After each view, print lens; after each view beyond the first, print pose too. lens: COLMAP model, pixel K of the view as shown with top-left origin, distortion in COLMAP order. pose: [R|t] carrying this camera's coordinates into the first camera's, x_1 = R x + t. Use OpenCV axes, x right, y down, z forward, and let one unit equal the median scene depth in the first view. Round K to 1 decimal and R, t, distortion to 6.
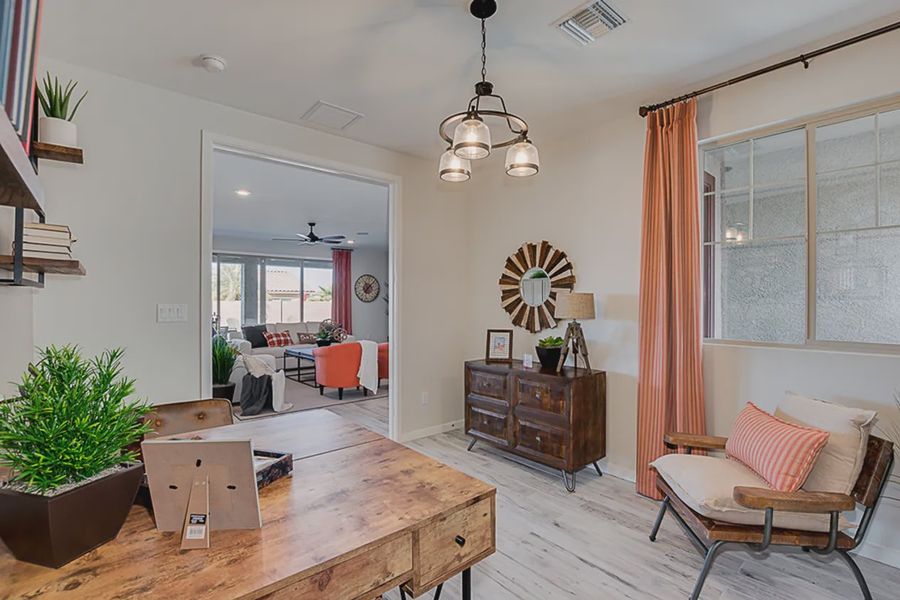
lens RADIAL K [[415.8, 0, 447.5], [0, 415.8, 300.5], [0, 0, 1]] dist [-0.031565, 0.001354]
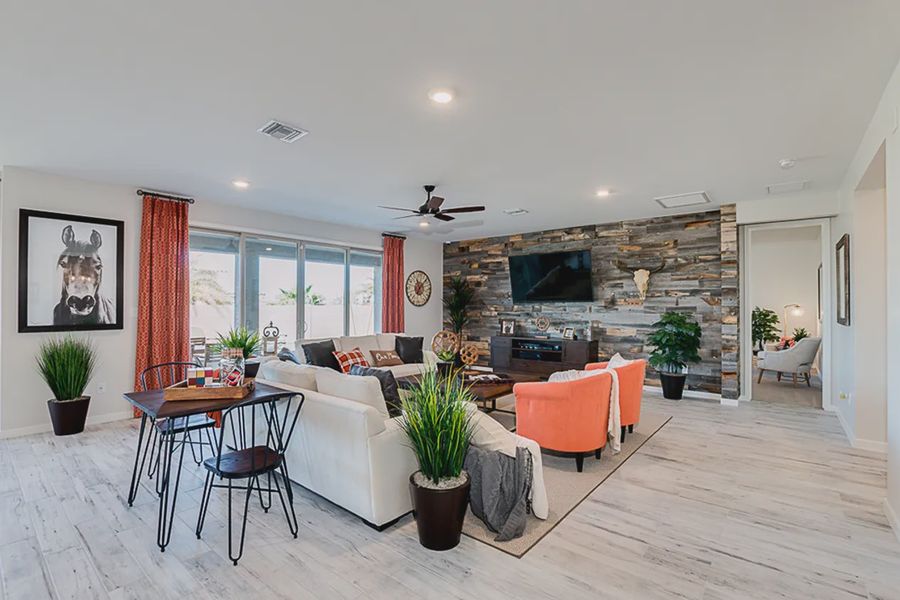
lens RADIAL K [[415.8, 0, 448.9], [0, 415.8, 303.9], [0, 0, 1]] dist [-0.031565, 0.001354]
pose [[0.986441, 0.000328, 0.164116, -0.267167], [-0.000499, 0.999999, 0.000998, -0.000892], [-0.164115, -0.001066, 0.986441, 0.227391]]
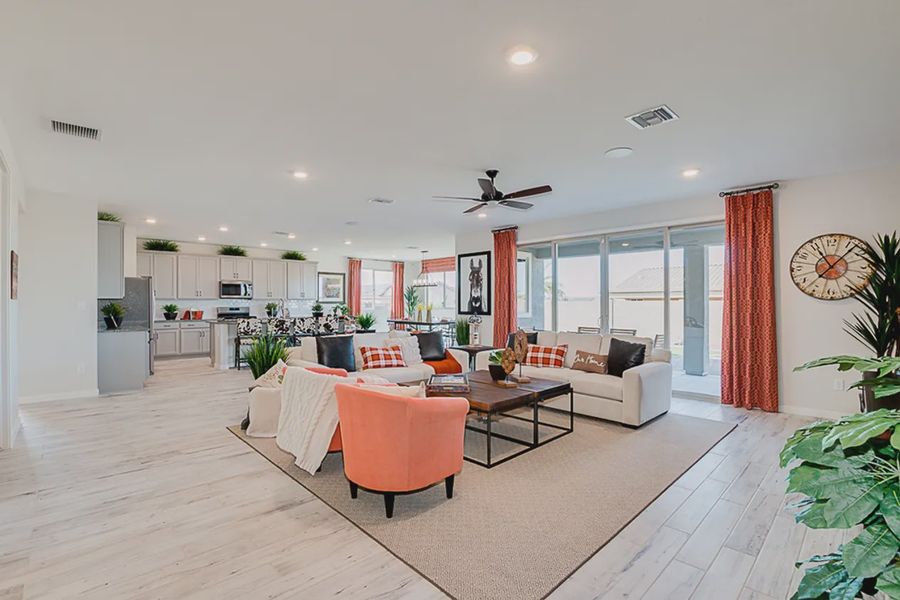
lens RADIAL K [[415.8, 0, 453.9], [0, 415.8, 299.1], [0, 0, 1]] dist [-0.031565, 0.001354]
pose [[0.052636, -0.011971, -0.998542, 0.193878], [0.005265, 0.999918, -0.011710, 0.005911], [0.998600, -0.004641, 0.052695, 0.606916]]
